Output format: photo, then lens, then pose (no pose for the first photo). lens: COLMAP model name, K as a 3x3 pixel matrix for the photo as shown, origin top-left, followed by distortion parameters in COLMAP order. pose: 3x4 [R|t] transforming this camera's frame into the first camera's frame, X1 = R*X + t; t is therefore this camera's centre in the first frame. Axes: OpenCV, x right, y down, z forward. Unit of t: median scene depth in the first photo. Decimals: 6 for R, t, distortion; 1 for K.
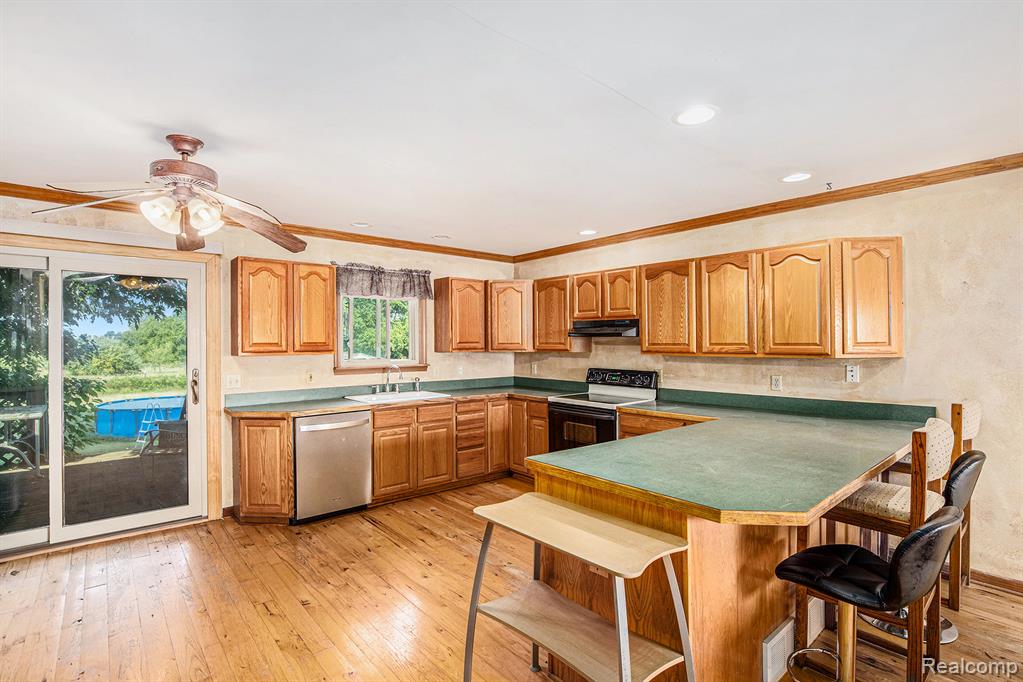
lens RADIAL K [[472.9, 0, 519.9], [0, 472.9, 366.0], [0, 0, 1]] dist [-0.027678, 0.000709]
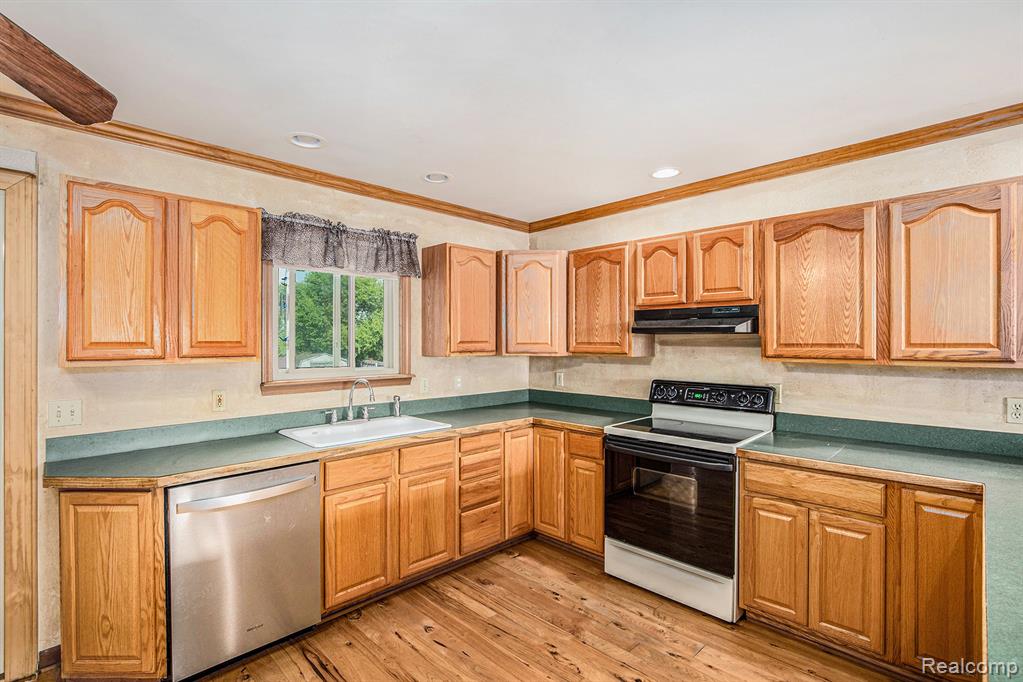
lens RADIAL K [[472.9, 0, 508.9], [0, 472.9, 354.0], [0, 0, 1]] dist [-0.027678, 0.000709]
pose [[0.998909, -0.000478, 0.046697, -0.102245], [0.001686, 0.999665, -0.025823, -0.017752], [-0.046669, 0.025874, 0.998575, 0.373170]]
